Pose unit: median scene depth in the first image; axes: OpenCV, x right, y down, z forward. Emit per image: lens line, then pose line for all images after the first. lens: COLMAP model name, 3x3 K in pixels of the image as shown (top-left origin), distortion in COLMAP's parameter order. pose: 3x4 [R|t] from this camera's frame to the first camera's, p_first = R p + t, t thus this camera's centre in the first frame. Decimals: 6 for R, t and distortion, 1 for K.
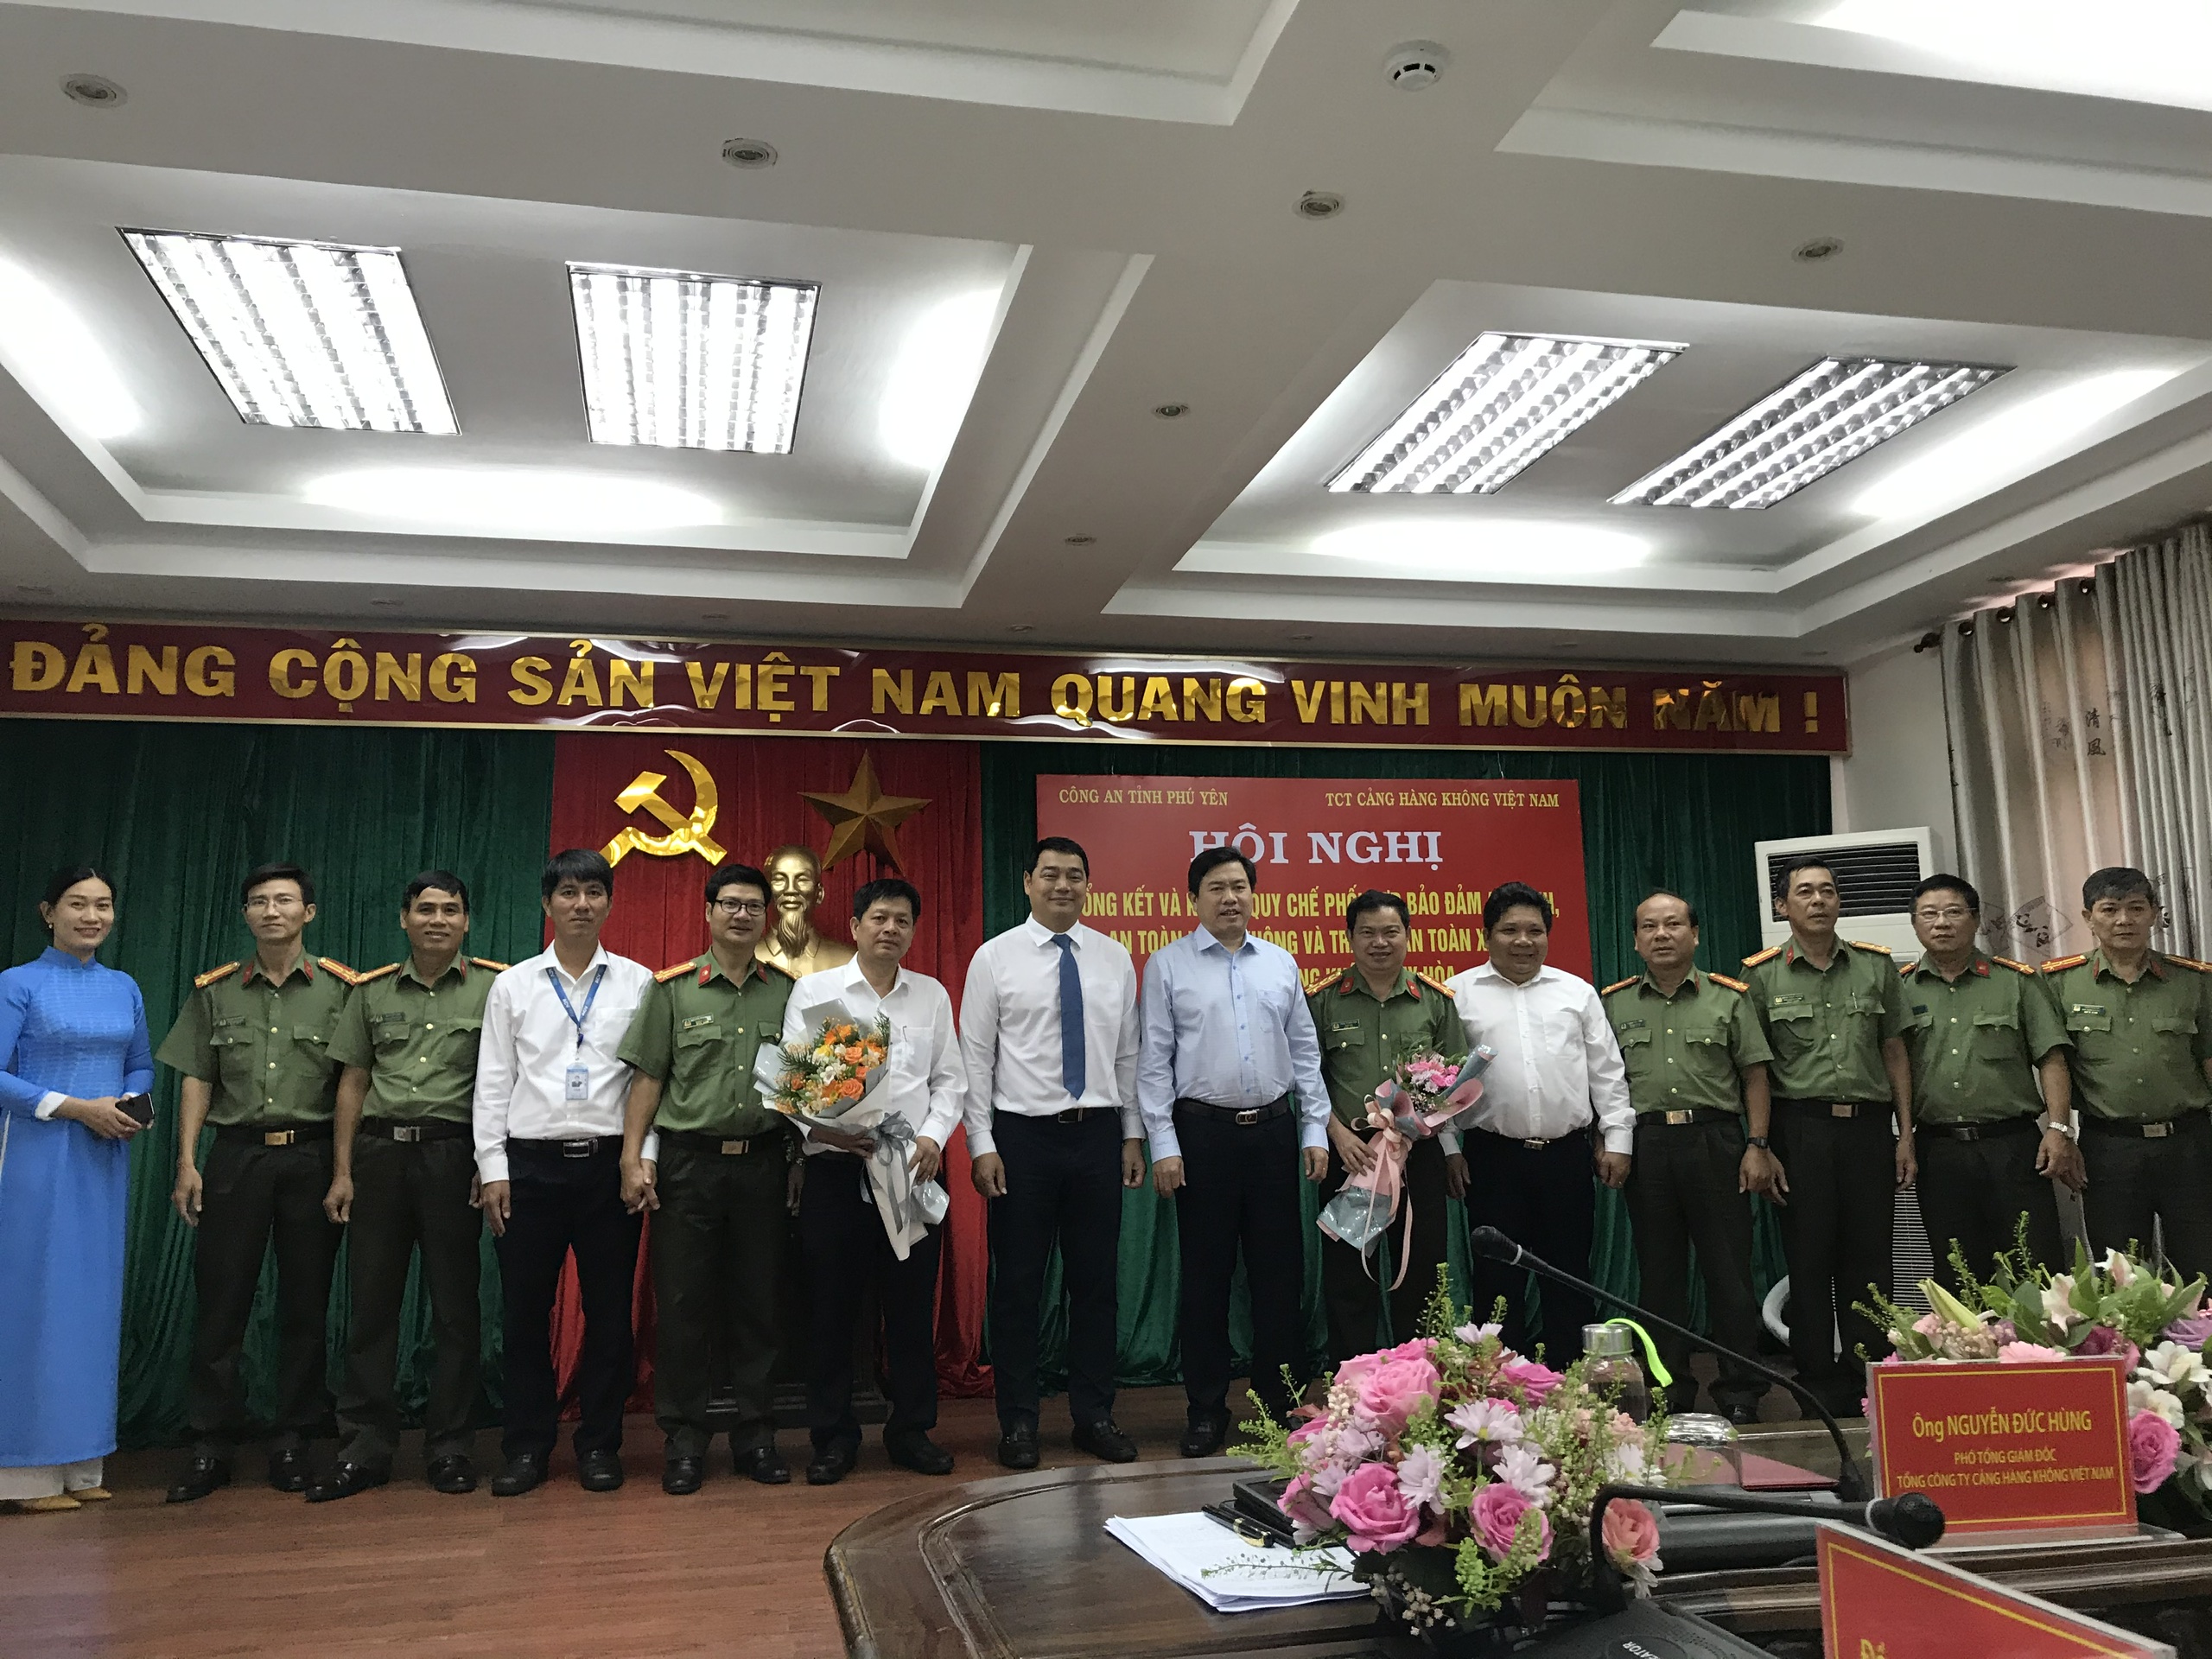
lens RADIAL K [[1788.3, 0, 1063.7], [0, 1788.3, 813.9], [0, 0, 1]] dist [0.042816, -0.137019]
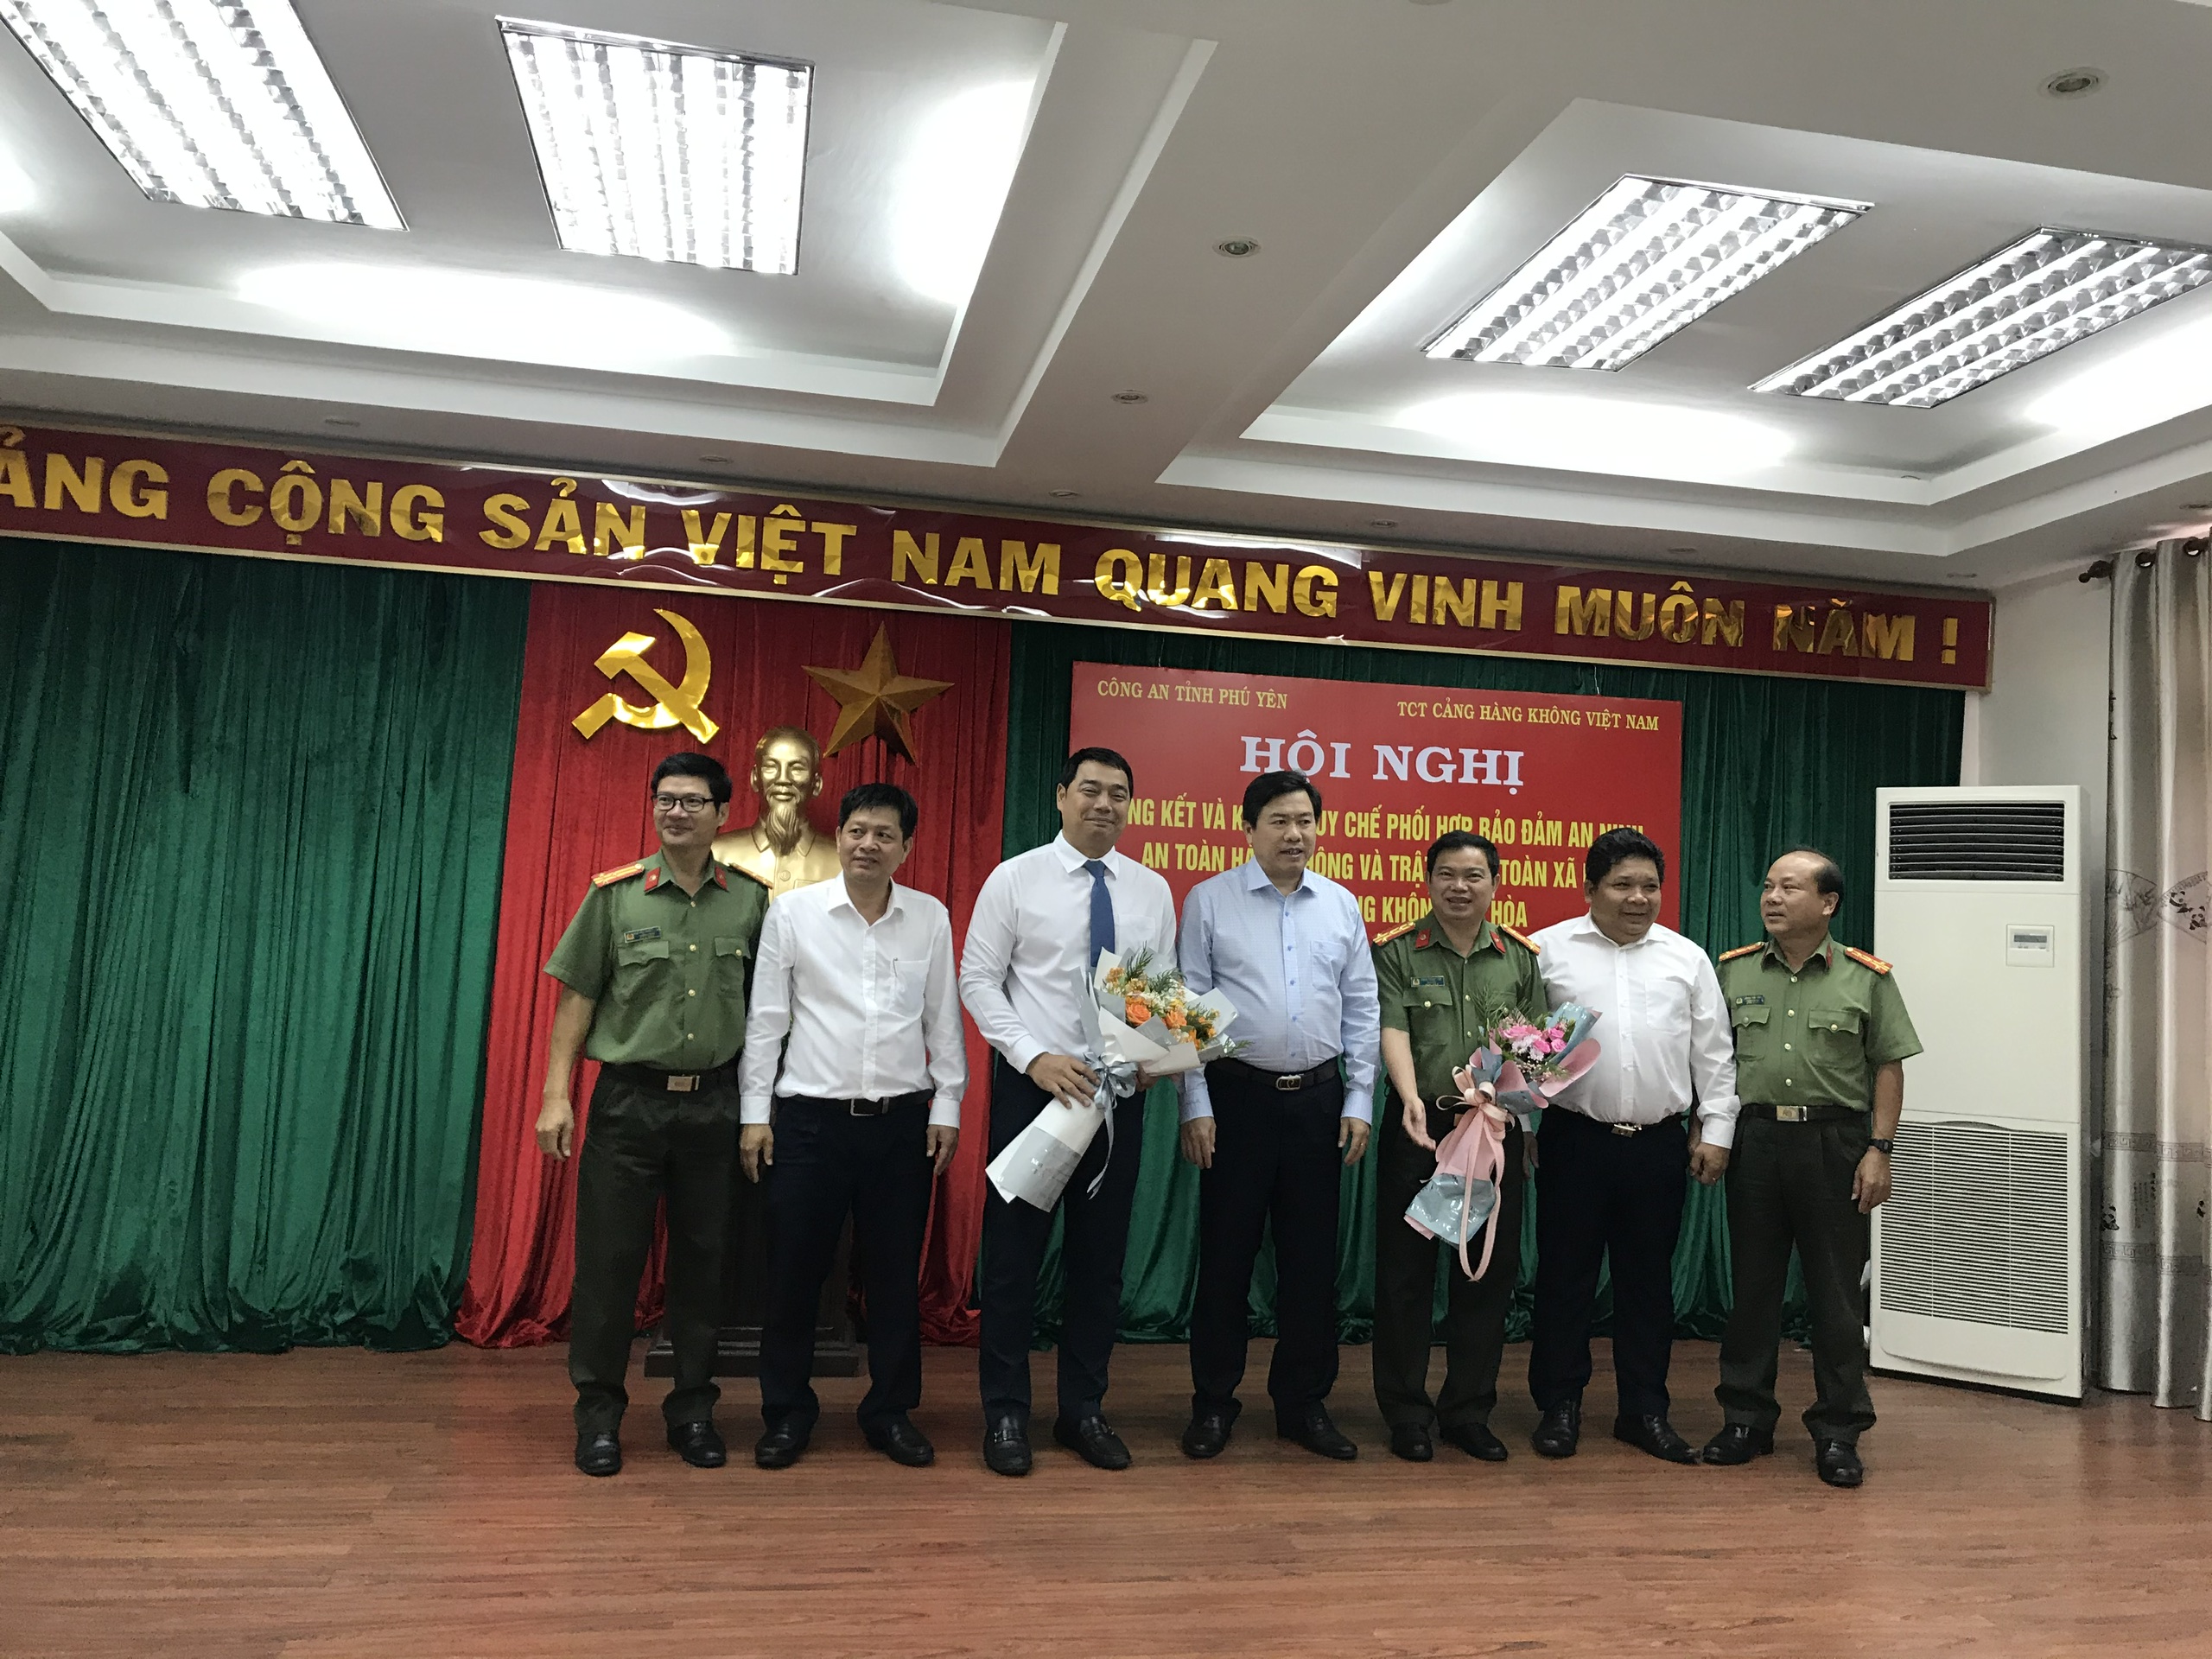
lens RADIAL K [[1807.0, 0, 1106.0], [0, 1807.0, 829.5], [0, 0, 1]] dist [0.004050, -0.003616]
pose [[0.997871, 0.063506, -0.014870, 0.021877], [-0.061909, 0.993970, 0.090507, -0.023492], [0.020528, -0.089393, 0.995785, 0.111398]]
